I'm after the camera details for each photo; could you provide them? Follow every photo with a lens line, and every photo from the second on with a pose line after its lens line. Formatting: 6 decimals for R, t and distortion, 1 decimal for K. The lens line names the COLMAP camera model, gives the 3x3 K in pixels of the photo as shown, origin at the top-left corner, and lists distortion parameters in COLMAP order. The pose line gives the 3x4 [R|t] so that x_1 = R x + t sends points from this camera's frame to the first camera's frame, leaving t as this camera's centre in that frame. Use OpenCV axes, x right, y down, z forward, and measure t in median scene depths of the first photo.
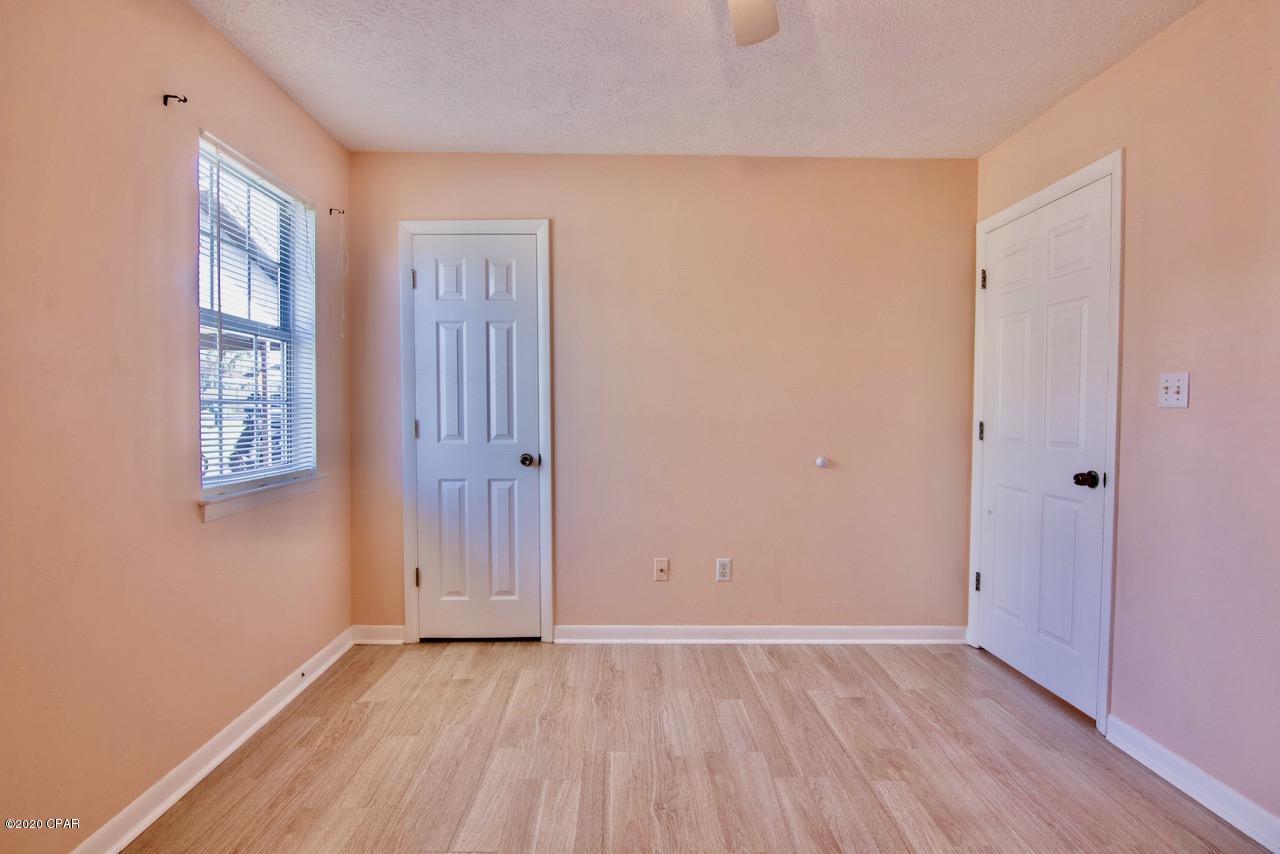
lens RADIAL K [[651.3, 0, 628.4], [0, 651.3, 429.2], [0, 0, 1]] dist [-0.003020, -0.011668]
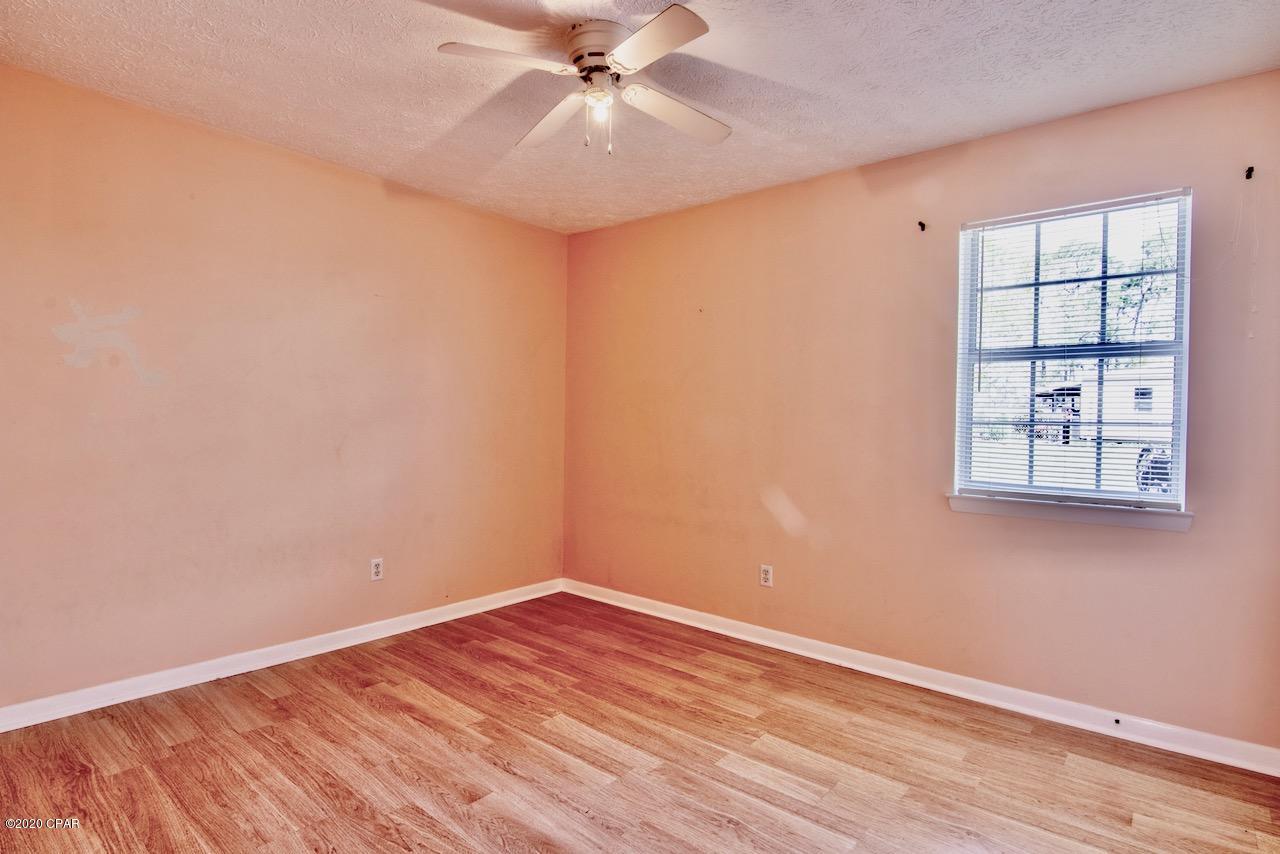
lens RADIAL K [[651.3, 0, 628.4], [0, 651.3, 429.2], [0, 0, 1]] dist [-0.003020, -0.011668]
pose [[-0.644737, -0.001521, -0.764403, 0.755553], [-0.045886, 0.998272, 0.036717, -0.040930], [0.763026, 0.058748, -0.643693, 1.227802]]
